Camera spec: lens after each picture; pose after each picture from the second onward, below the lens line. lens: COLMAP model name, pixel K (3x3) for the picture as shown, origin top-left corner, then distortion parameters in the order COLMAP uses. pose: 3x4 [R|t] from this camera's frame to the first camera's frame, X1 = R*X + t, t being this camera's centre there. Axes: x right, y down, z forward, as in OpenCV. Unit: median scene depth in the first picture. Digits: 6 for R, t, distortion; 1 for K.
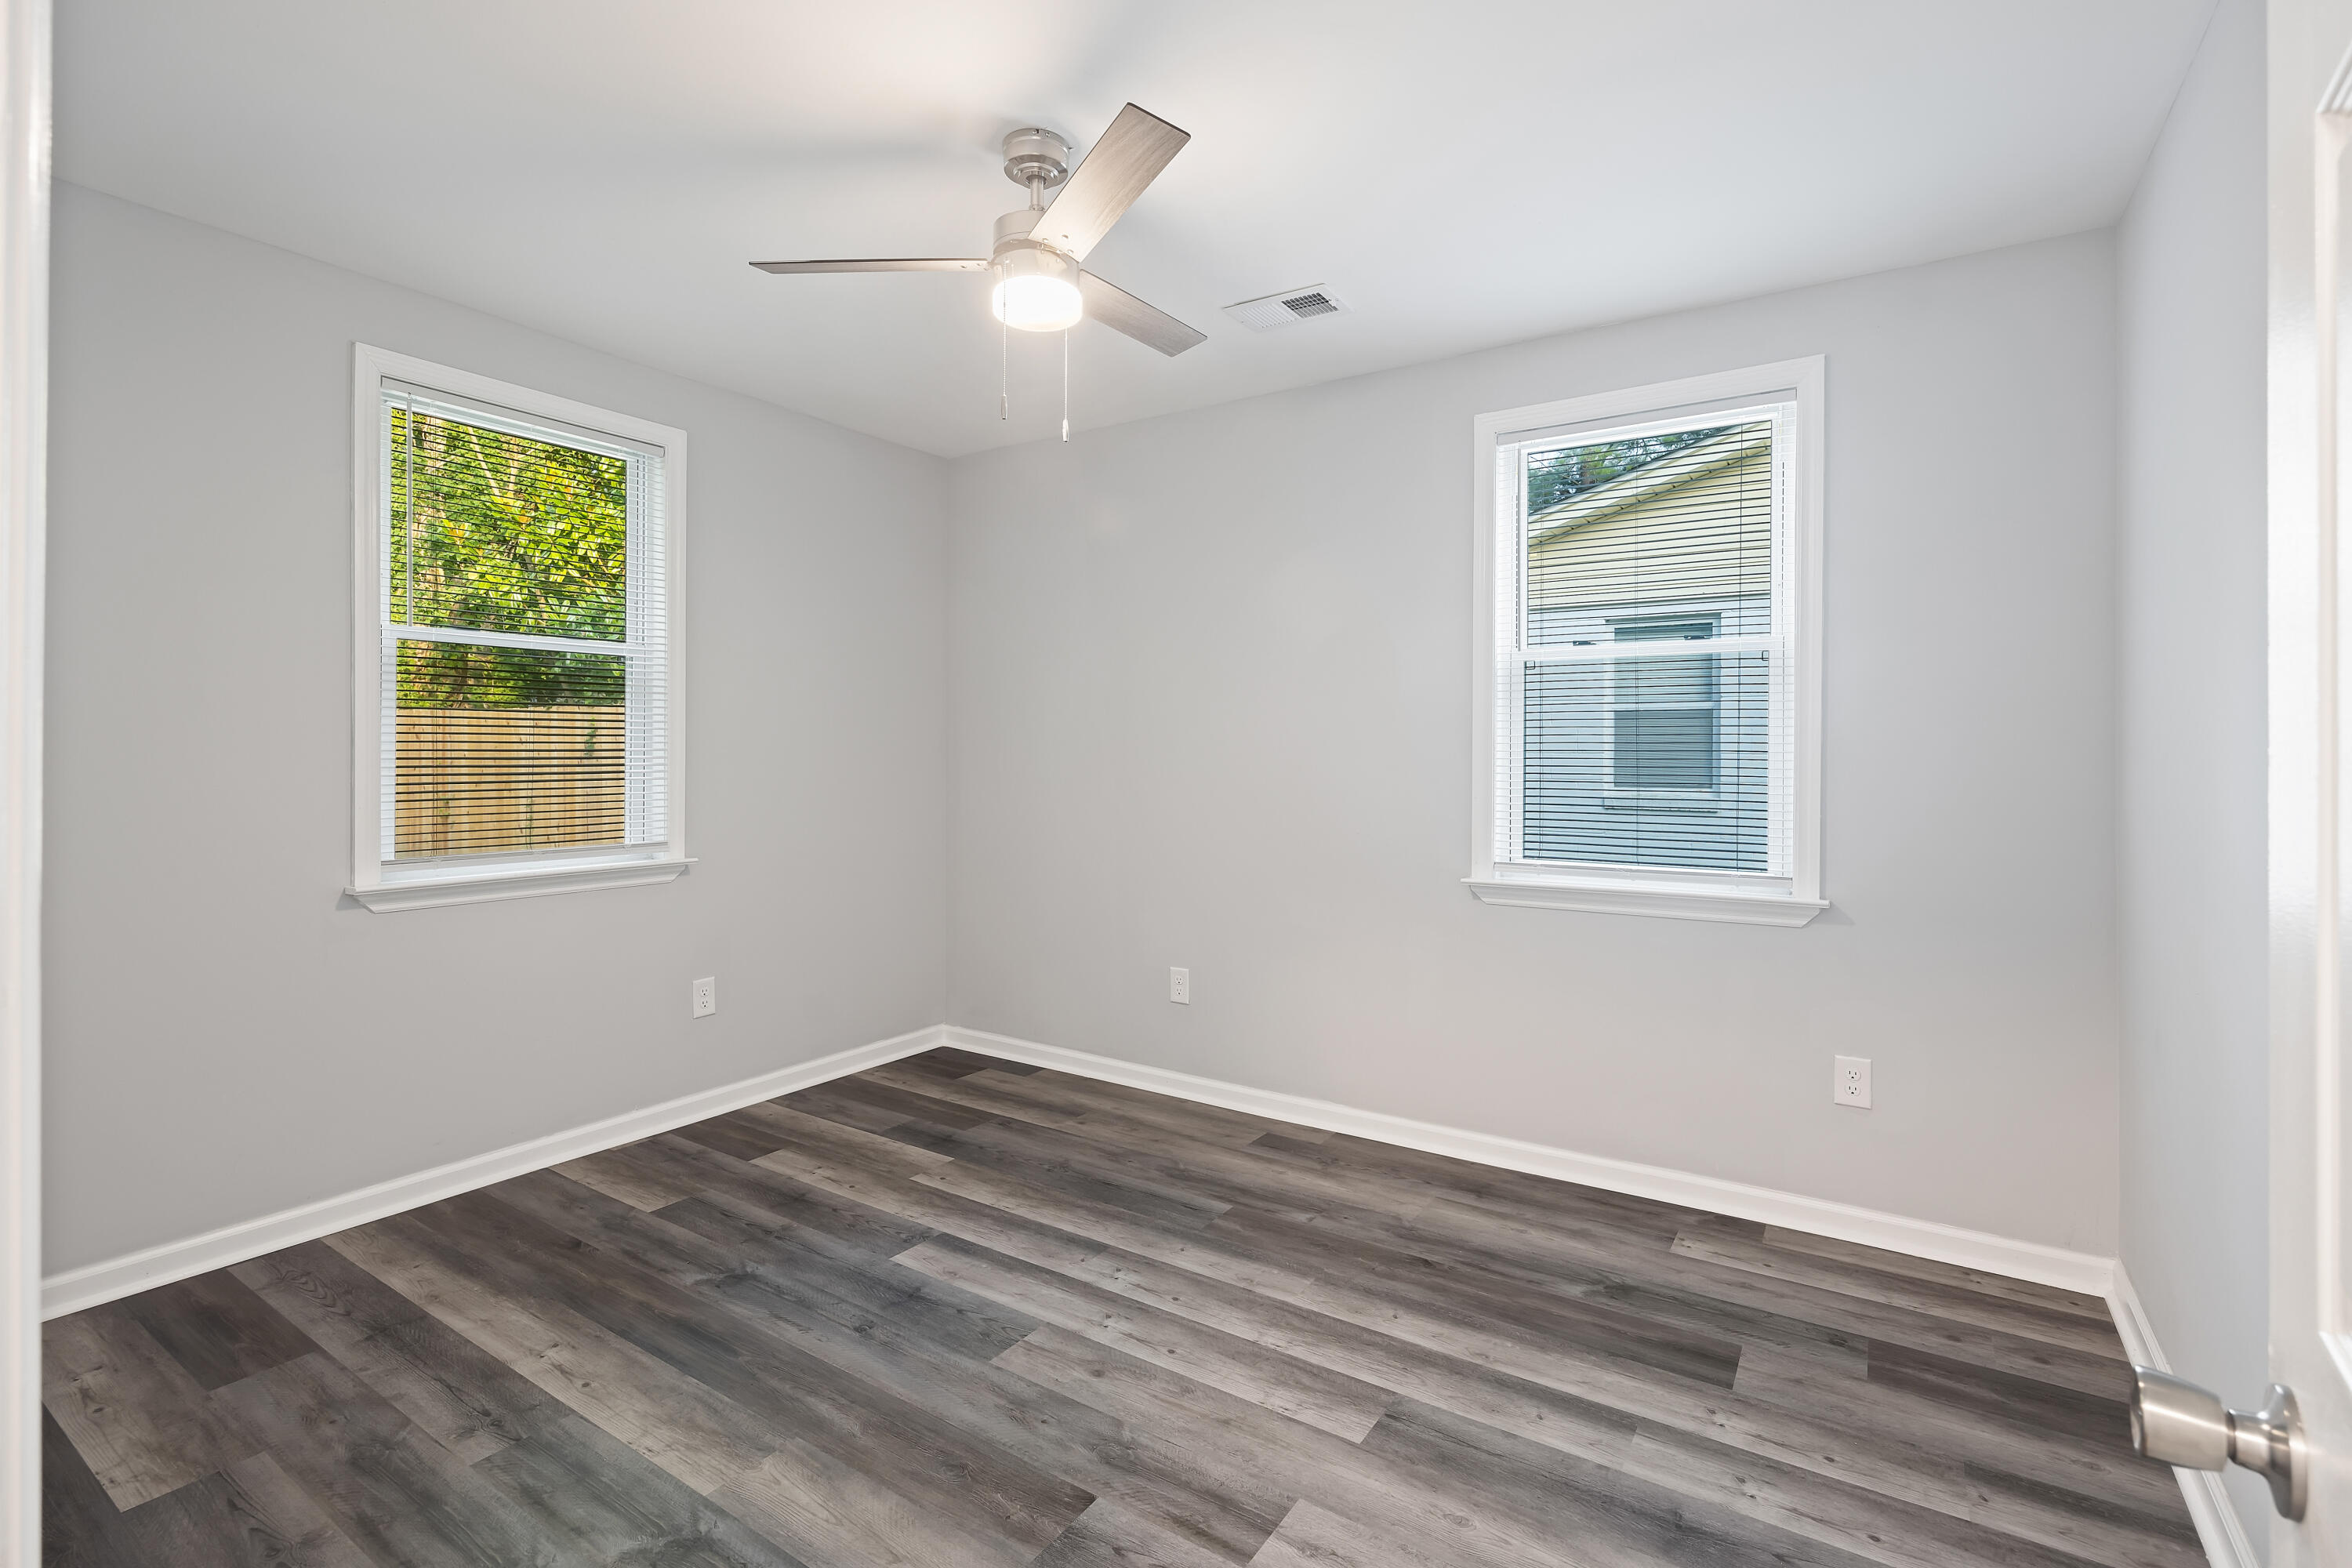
lens RADIAL K [[1057.3, 0, 1172.5], [0, 1057.3, 755.1], [0, 0, 1]] dist [-0.000706, -0.000225]
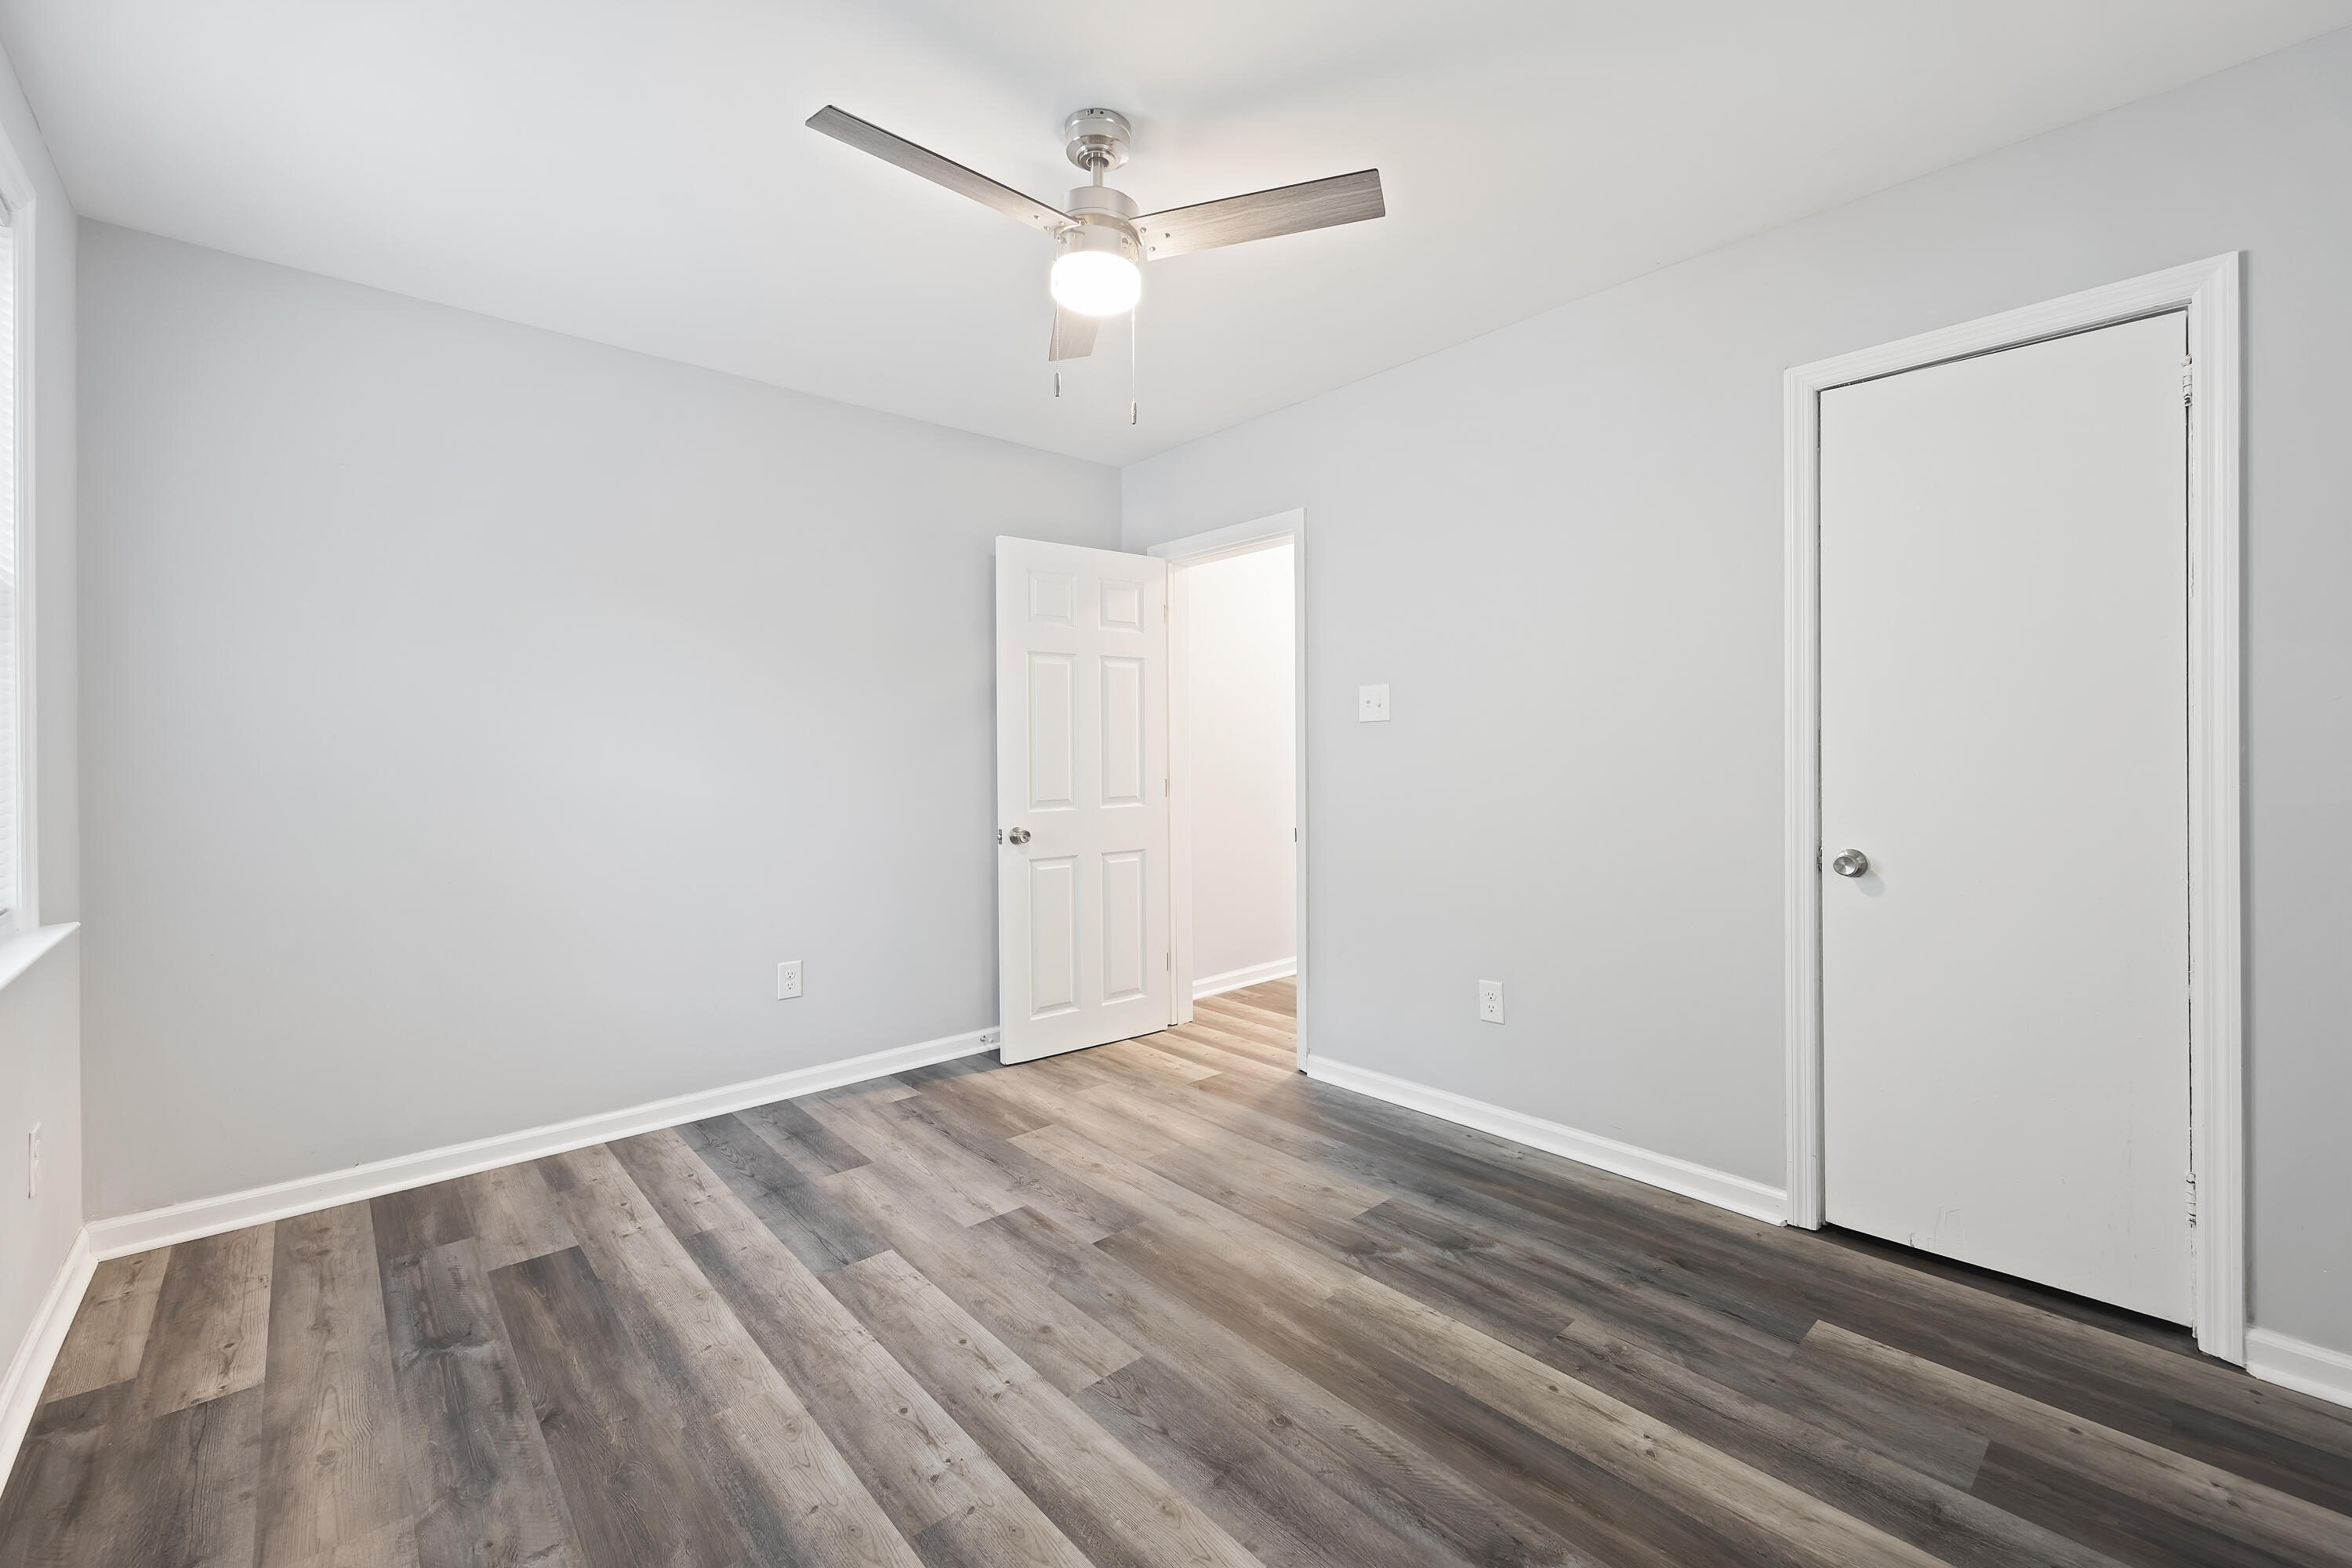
lens RADIAL K [[956.4, 0, 1184.0], [0, 956.4, 753.3], [0, 0, 1]] dist [-0.003161, 0.000229]
pose [[-0.967964, 0.002065, 0.251080, -0.430663], [0.005036, 0.999925, 0.011188, 0.009689], [-0.251038, 0.012094, -0.967902, 1.831119]]
